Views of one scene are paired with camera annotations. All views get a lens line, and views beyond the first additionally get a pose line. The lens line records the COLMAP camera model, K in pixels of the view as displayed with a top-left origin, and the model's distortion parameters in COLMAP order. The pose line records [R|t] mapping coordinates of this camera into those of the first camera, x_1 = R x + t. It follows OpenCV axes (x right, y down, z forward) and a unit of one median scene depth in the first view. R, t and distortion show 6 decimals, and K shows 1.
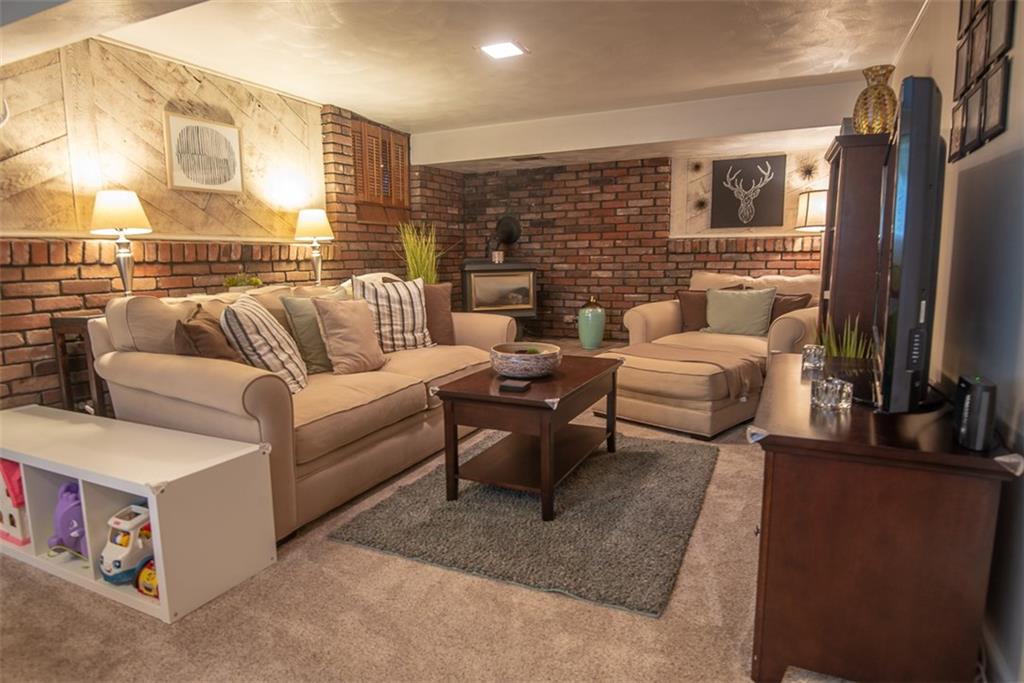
lens RADIAL K [[593.5, 0, 504.0], [0, 593.5, 336.8], [0, 0, 1]] dist [-0.012735, -0.001389]
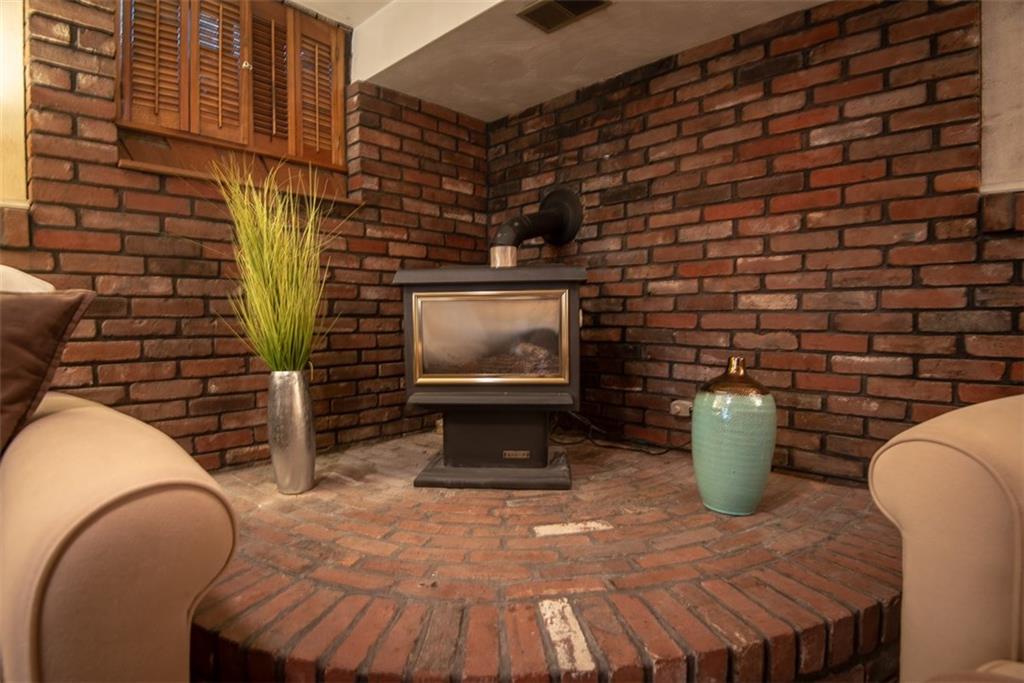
lens RADIAL K [[533.3, 0, 490.3], [0, 533.3, 340.7], [0, 0, 1]] dist [-0.032272, -0.006625]
pose [[0.946487, 0.024390, -0.321818, 0.104430], [-0.051244, 0.995848, -0.075239, -0.044251], [0.318647, 0.087704, 0.943807, 0.612728]]
